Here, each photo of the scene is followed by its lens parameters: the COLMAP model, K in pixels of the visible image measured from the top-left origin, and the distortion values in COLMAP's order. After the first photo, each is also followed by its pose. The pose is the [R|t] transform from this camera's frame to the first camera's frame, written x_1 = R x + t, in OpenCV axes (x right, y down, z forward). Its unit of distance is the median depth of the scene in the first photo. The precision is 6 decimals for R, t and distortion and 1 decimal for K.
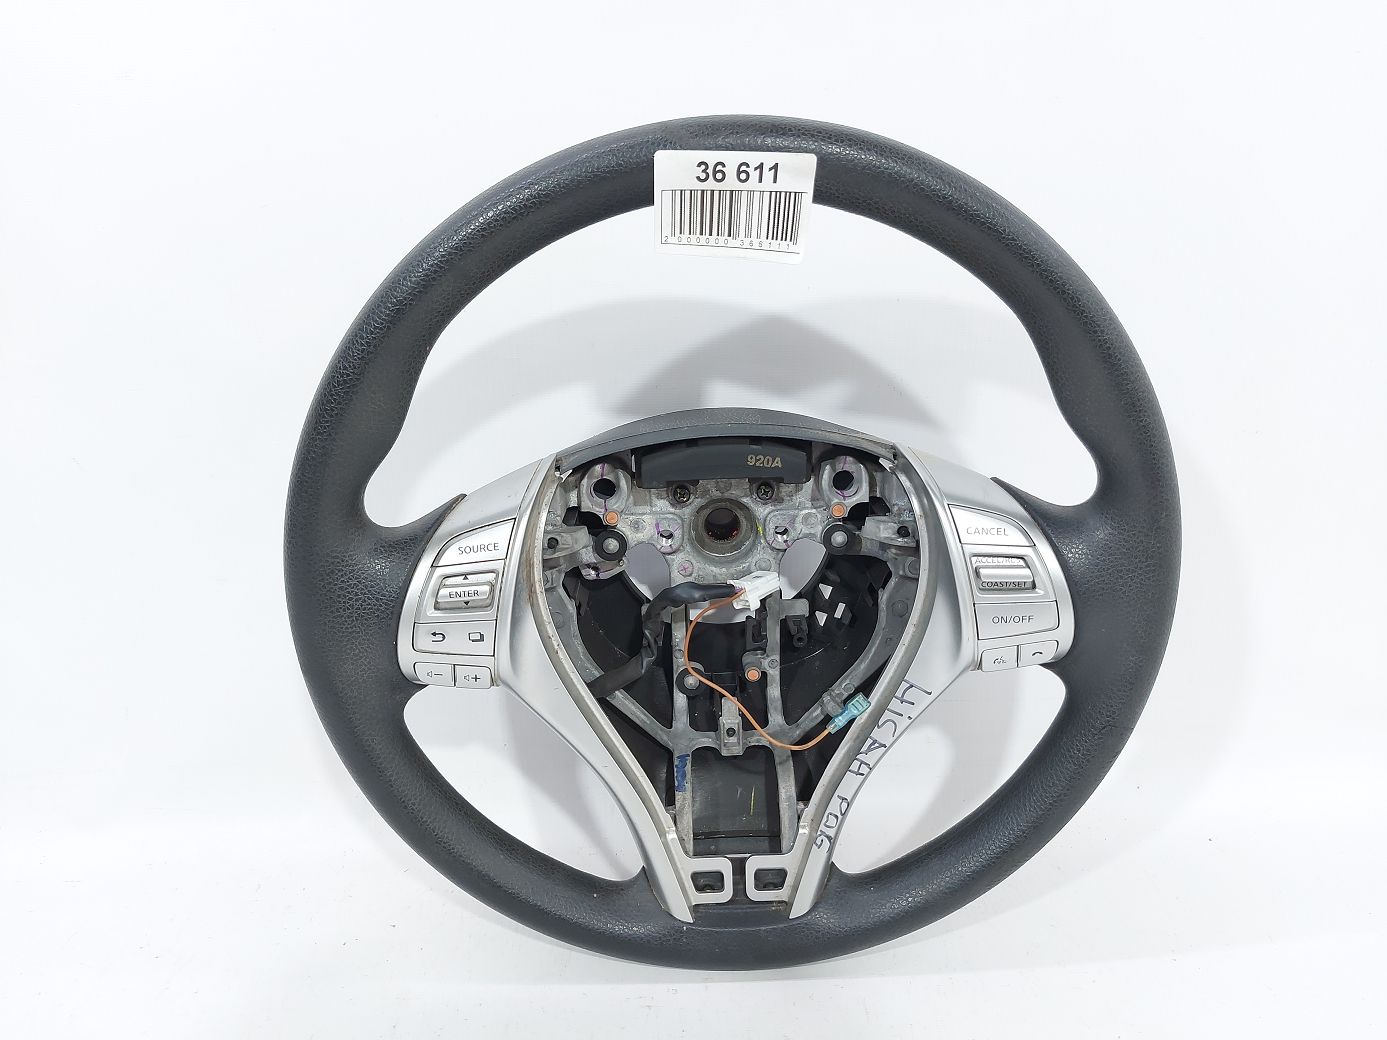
lens RADIAL K [[1009.5, 0, 693.5], [0, 1009.5, 520.0], [0, 0, 1]] dist [0.000014, 0.000139]
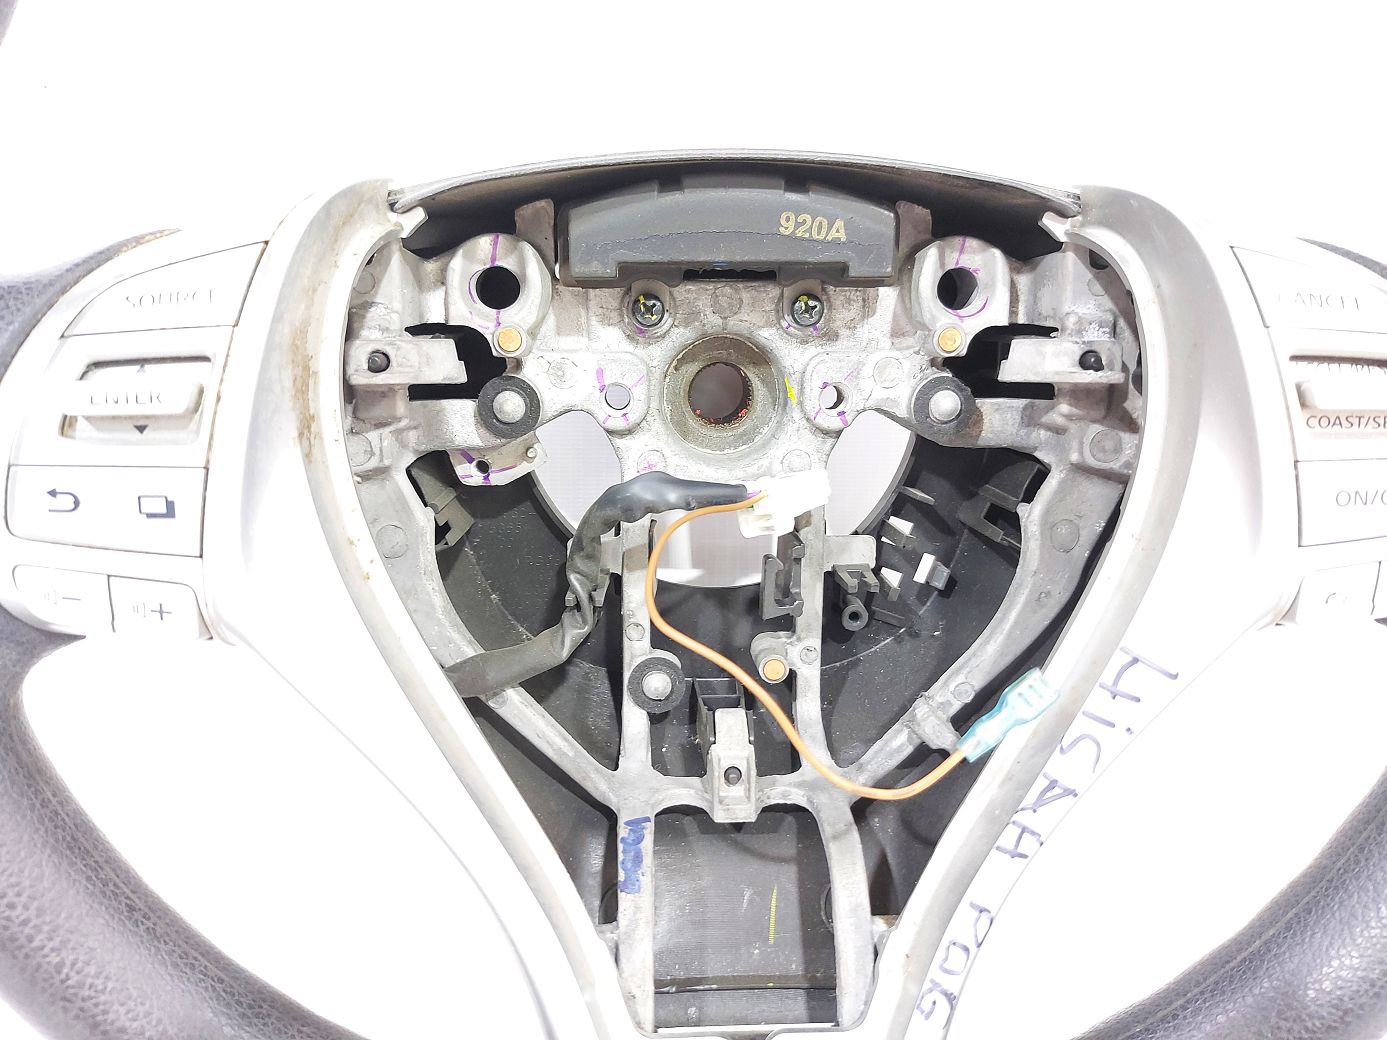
lens RADIAL K [[1050.2, 0, 703.3], [0, 1050.2, 529.3], [0, 0, 1]] dist [0.063054, -0.245140]
pose [[0.998789, 0.024242, 0.042807, -0.003543], [-0.020464, 0.996035, -0.086581, 0.135025], [-0.044736, 0.085600, 0.995325, 0.469539]]
